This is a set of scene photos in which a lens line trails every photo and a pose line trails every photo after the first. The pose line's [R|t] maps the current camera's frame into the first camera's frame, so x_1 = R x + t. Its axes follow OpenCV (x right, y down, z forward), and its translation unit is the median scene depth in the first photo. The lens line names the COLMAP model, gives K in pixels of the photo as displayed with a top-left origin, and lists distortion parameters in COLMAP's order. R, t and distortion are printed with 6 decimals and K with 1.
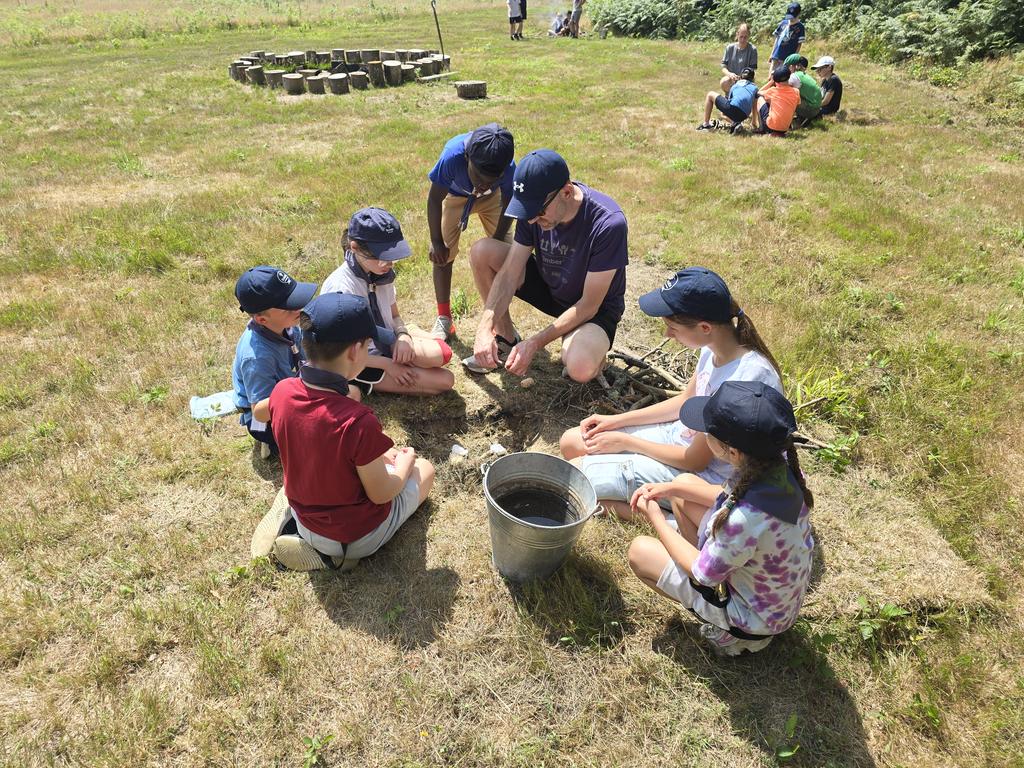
lens RADIAL K [[663.6, 0, 511.1], [0, 663.6, 384.1], [0, 0, 1]] dist [0.001523, -0.001303]
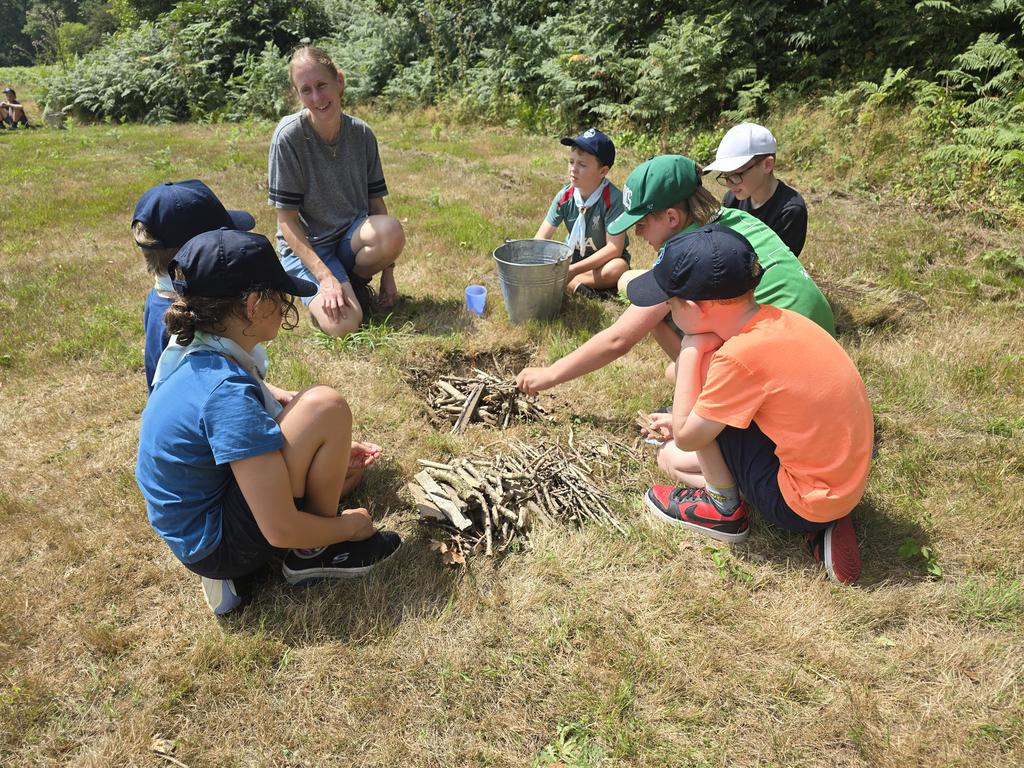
lens RADIAL K [[663.6, 0, 513.0], [0, 663.6, 384.2], [0, 0, 1]] dist [0.001523, -0.001303]
pose [[0.811216, -0.265988, 0.520749, 0.105913], [0.318005, 0.948024, -0.011152, -0.188518], [-0.490715, 0.174647, 0.853637, 0.373362]]
